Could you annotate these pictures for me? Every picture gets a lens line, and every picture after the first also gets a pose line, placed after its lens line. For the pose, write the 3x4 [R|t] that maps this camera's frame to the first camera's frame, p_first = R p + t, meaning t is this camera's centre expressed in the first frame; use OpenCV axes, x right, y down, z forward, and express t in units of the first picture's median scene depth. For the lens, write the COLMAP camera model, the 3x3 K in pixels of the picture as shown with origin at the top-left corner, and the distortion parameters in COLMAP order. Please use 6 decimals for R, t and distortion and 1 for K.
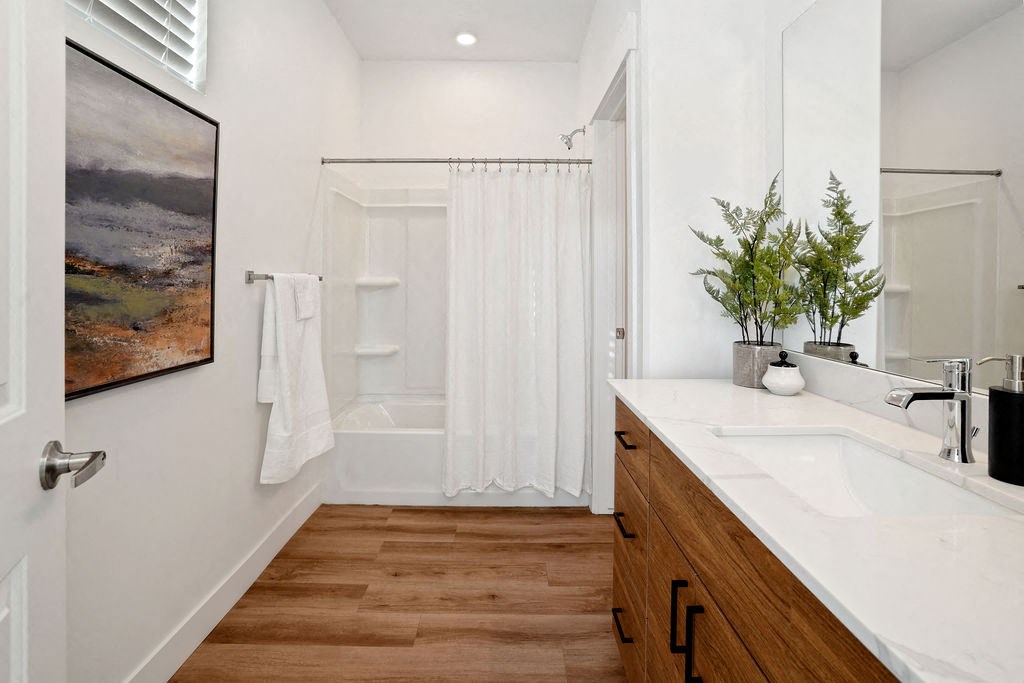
lens RADIAL K [[536.3, 0, 511.8], [0, 536.3, 327.0], [0, 0, 1]] dist [-0.065977, 0.032518]
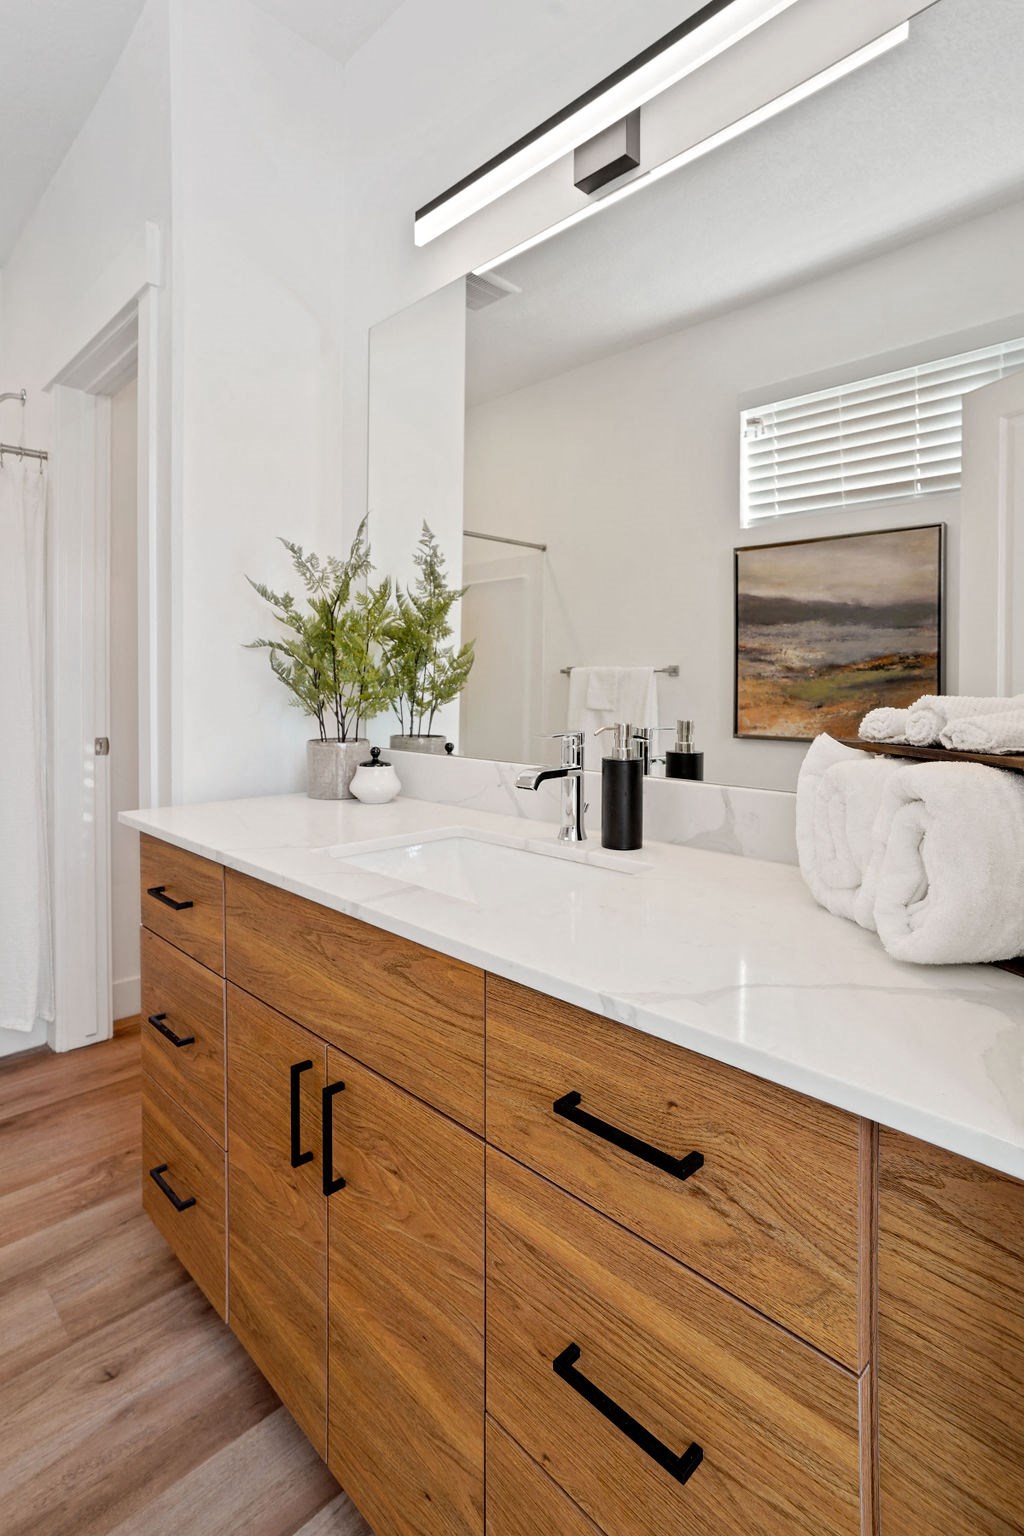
lens RADIAL K [[783.5, 0, 512.0], [0, 783.5, 768.0], [0, 0, 1]] dist [-0.002189, 0.000606]
pose [[0.733269, -0.077566, 0.675500, -0.123897], [0.053997, 0.996977, 0.055865, 0.023029], [-0.677791, -0.004489, 0.735241, 0.006834]]
